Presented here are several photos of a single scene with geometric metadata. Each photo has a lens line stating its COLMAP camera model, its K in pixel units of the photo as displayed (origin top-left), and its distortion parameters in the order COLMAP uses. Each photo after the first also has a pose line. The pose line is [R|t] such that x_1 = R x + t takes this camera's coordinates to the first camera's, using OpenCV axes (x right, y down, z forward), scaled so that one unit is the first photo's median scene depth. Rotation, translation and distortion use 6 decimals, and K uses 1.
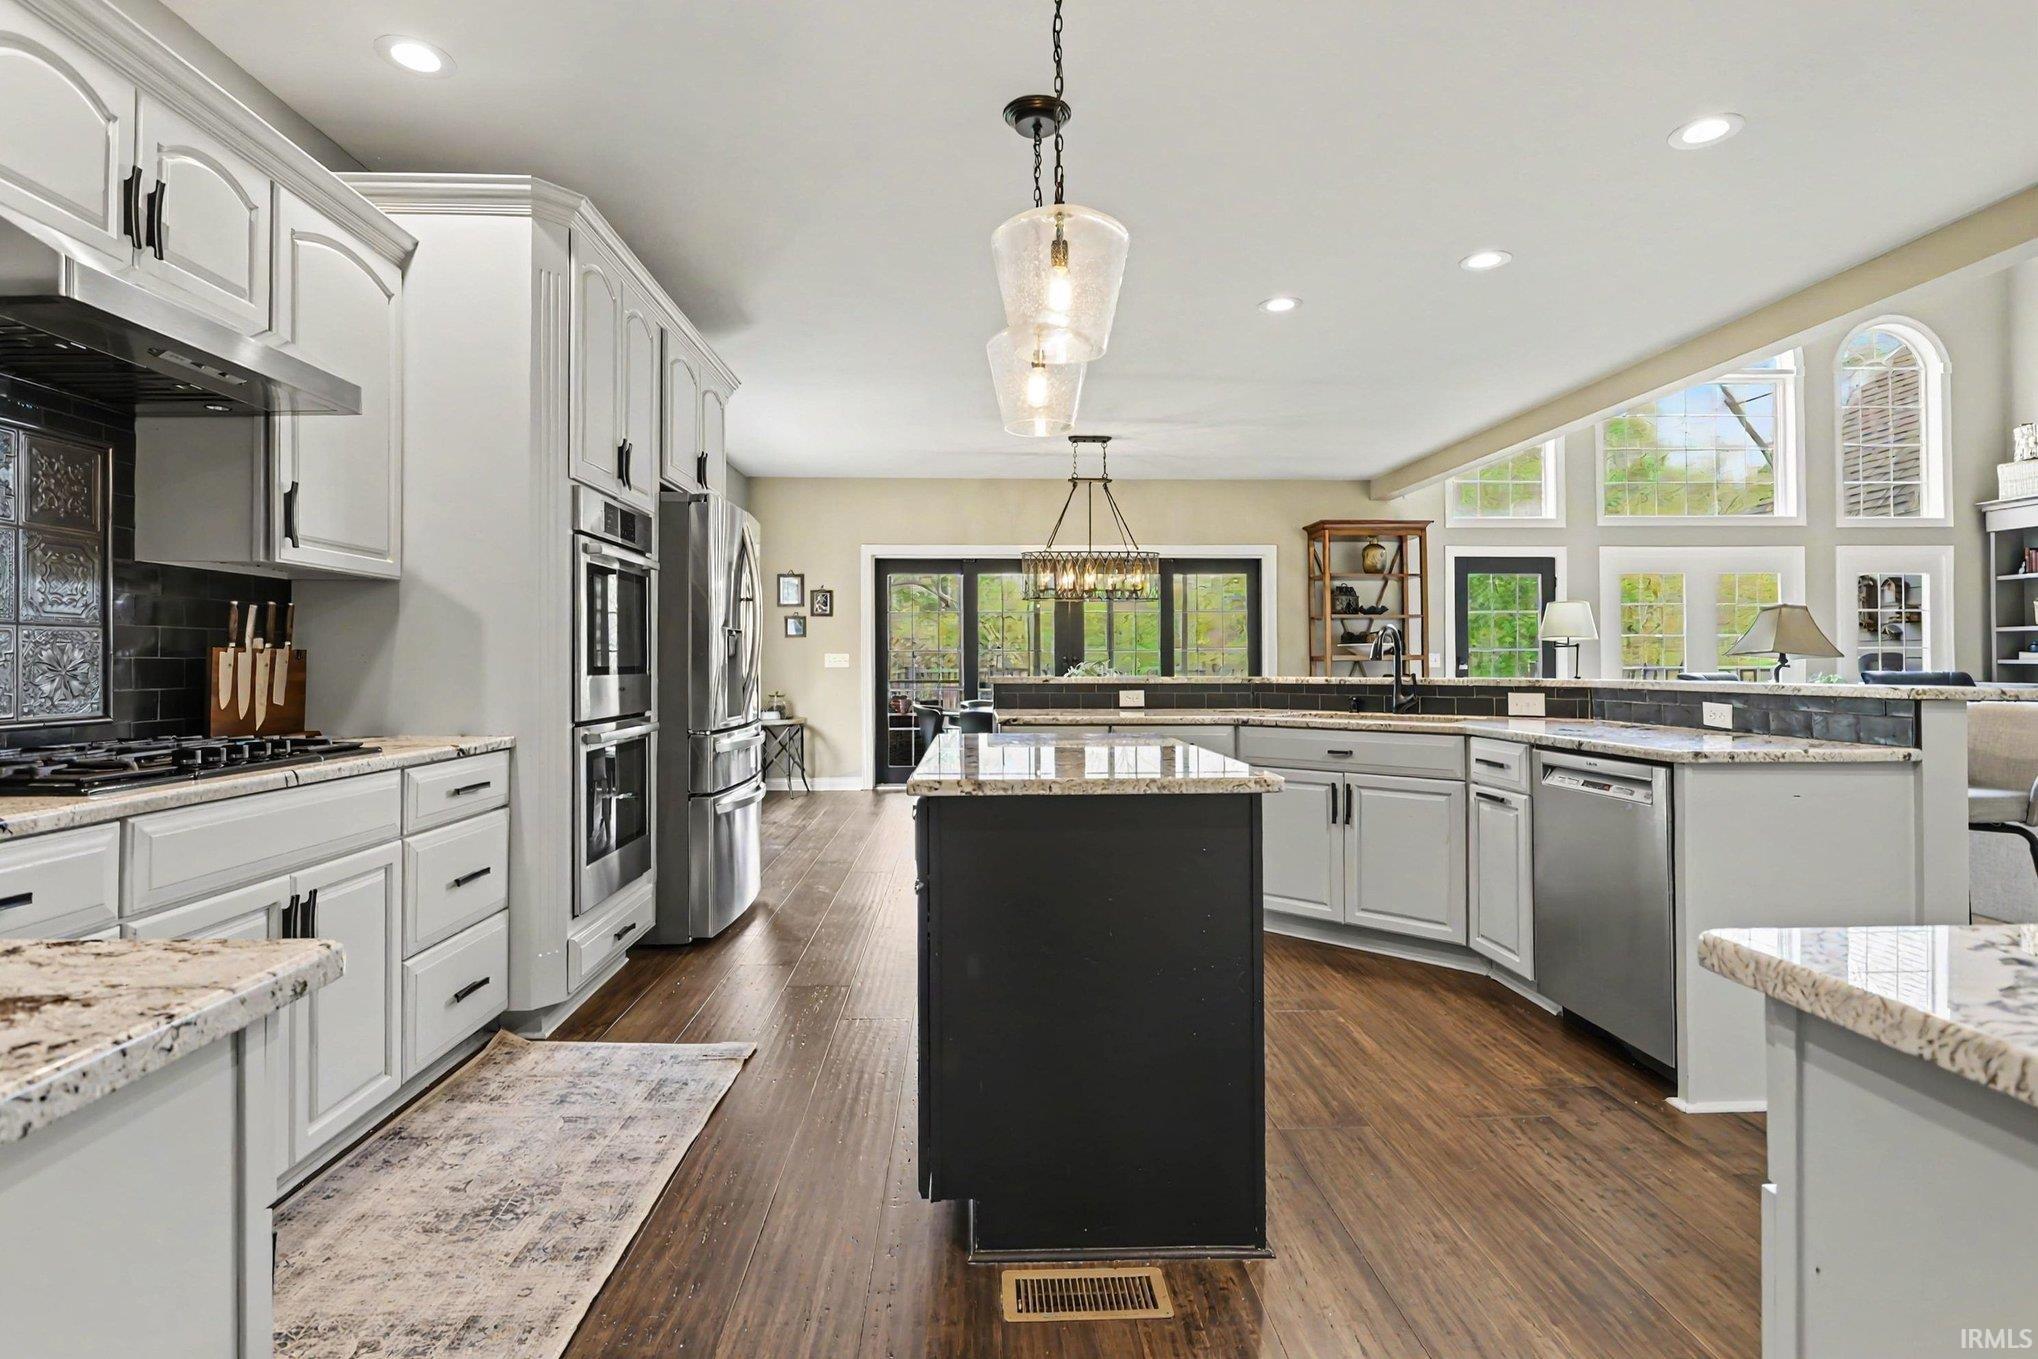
lens RADIAL K [[978.5, 0, 1032.7], [0, 978.5, 649.4], [0, 0, 1]] dist [-0.012004, 0.006629]
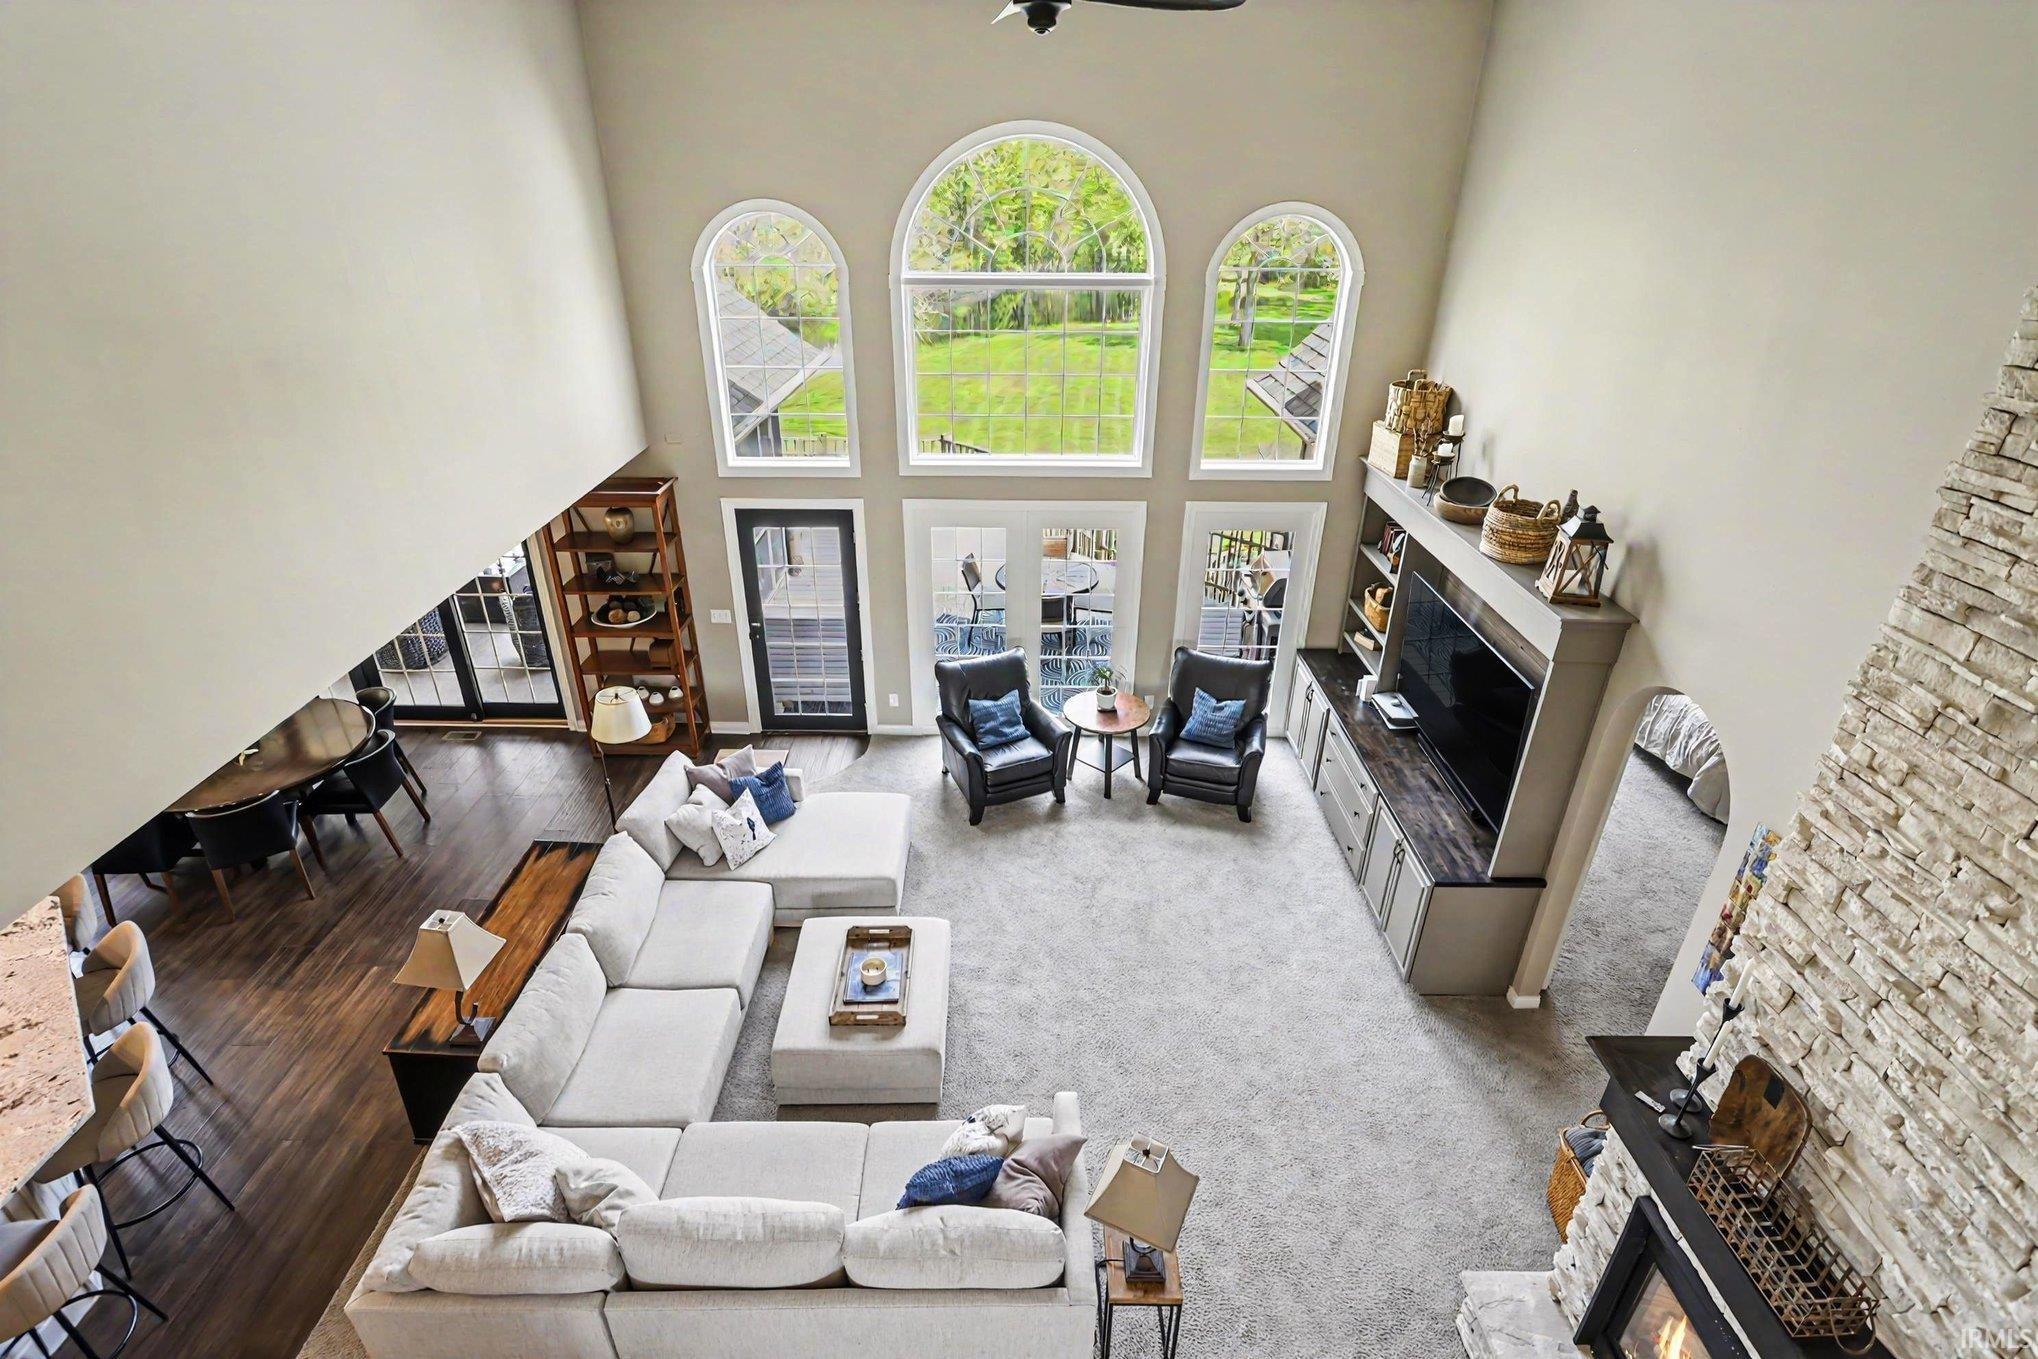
lens RADIAL K [[978.5, 0, 1022.2], [0, 978.5, 677.1], [0, 0, 1]] dist [-0.012004, 0.006629]
pose [[0.998992, 0.028702, -0.034523, 0.769338], [-0.008991, 0.881278, 0.472513, -0.399943], [0.043986, -0.471726, 0.880647, 0.178892]]
